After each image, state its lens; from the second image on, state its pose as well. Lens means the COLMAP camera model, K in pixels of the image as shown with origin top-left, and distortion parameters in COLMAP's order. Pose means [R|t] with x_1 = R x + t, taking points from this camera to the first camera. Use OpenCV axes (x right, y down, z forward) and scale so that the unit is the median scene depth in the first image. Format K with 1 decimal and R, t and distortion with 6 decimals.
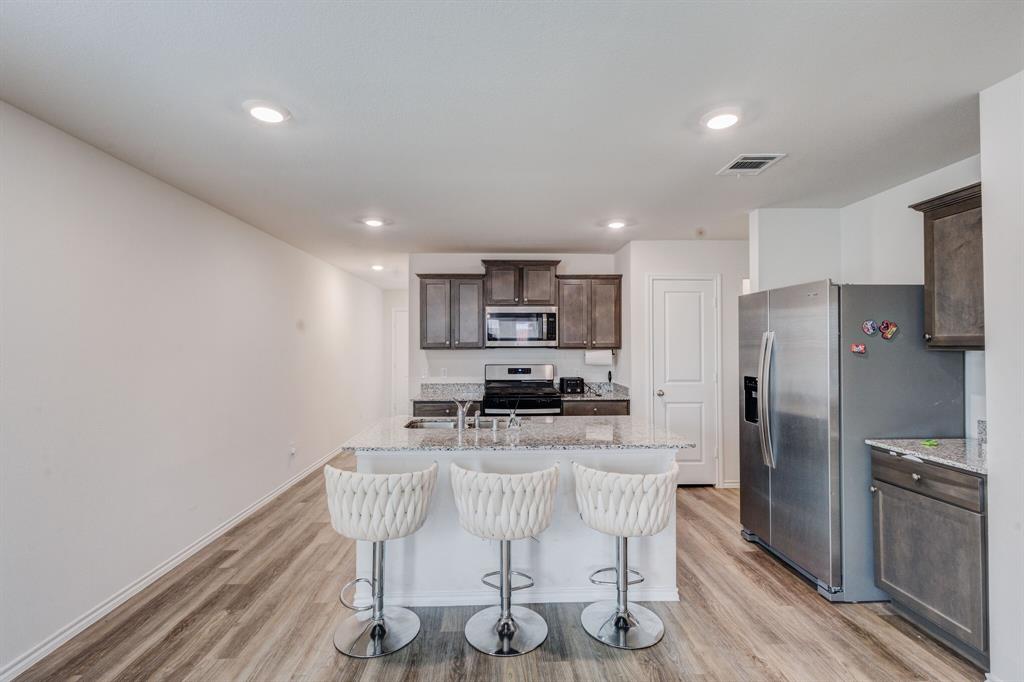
lens RADIAL K [[469.8, 0, 513.3], [0, 469.8, 340.8], [0, 0, 1]] dist [0.007681, -0.000635]
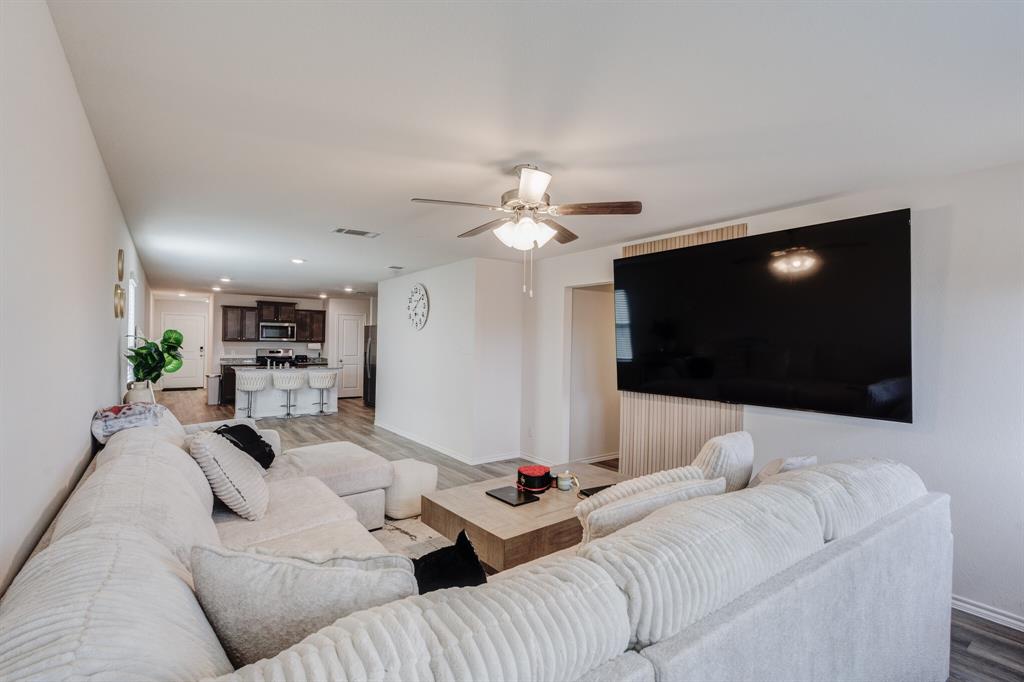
lens RADIAL K [[469.8, 0, 513.3], [0, 469.8, 340.8], [0, 0, 1]] dist [0.007681, -0.000635]
pose [[0.829036, 0.017648, 0.558917, -0.315457], [-0.024105, 0.999701, 0.004189, -0.024705], [-0.558676, -0.016945, 0.829213, -1.531797]]
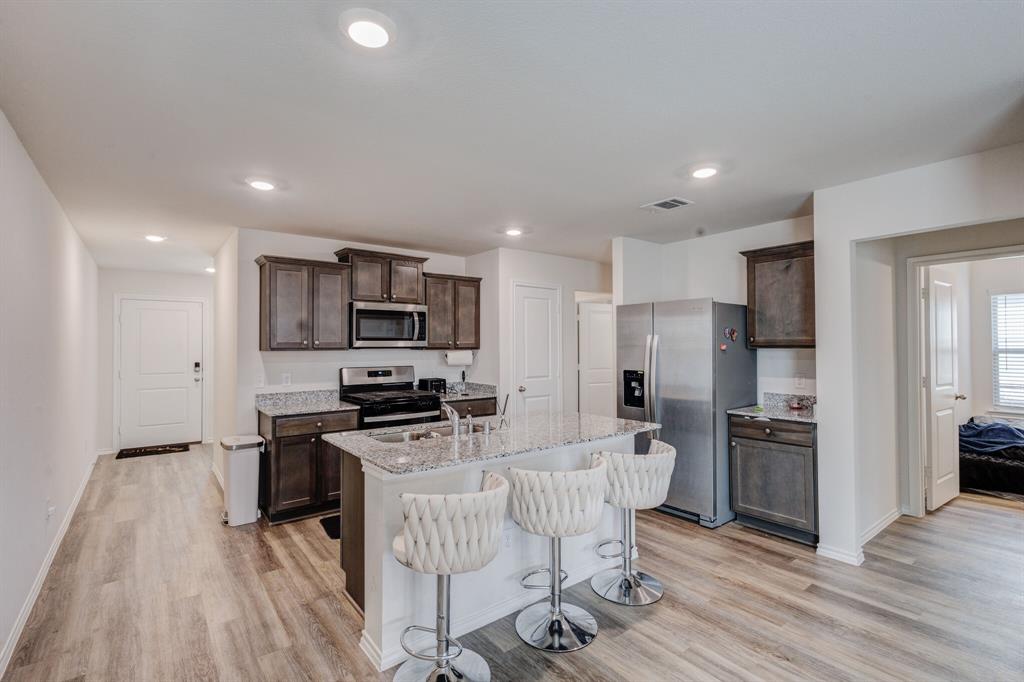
lens RADIAL K [[469.8, 0, 513.3], [0, 469.8, 340.8], [0, 0, 1]] dist [0.007681, -0.000635]
pose [[0.812688, 0.006099, 0.582666, -0.339277], [-0.004887, 0.999981, -0.003652, 0.002440], [-0.582678, 0.000121, 0.812703, 0.114711]]
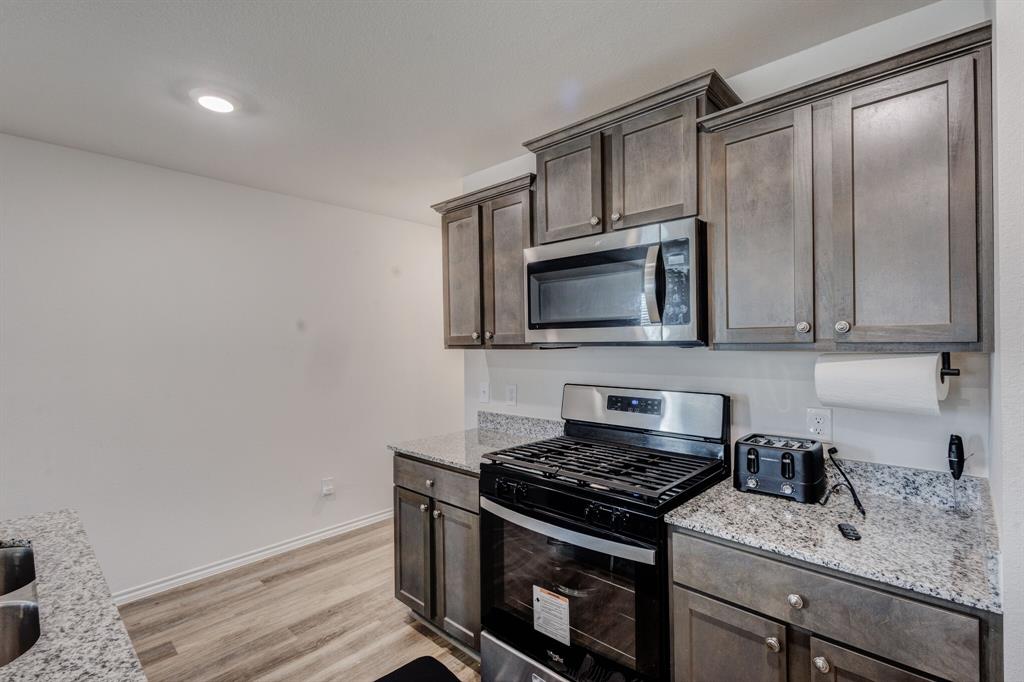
lens RADIAL K [[469.8, 0, 513.3], [0, 469.8, 340.8], [0, 0, 1]] dist [0.007681, -0.000635]
pose [[0.703784, -0.006768, -0.710382, 0.244290], [0.015881, 0.999855, 0.006207, 0.007613], [0.710236, -0.015650, 0.703789, 0.715188]]
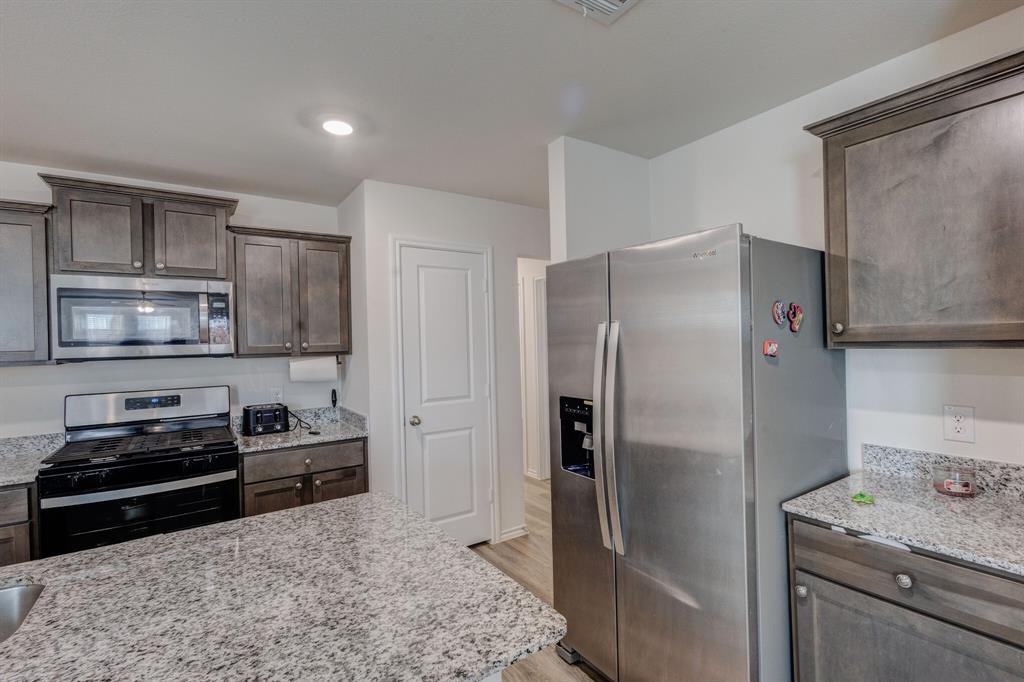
lens RADIAL K [[469.8, 0, 513.3], [0, 469.8, 340.8], [0, 0, 1]] dist [0.007681, -0.000635]
pose [[0.848150, -0.017855, 0.529455, 0.084133], [0.016669, 0.999836, 0.007015, -0.001785], [-0.529494, 0.002875, 0.848309, 0.369008]]
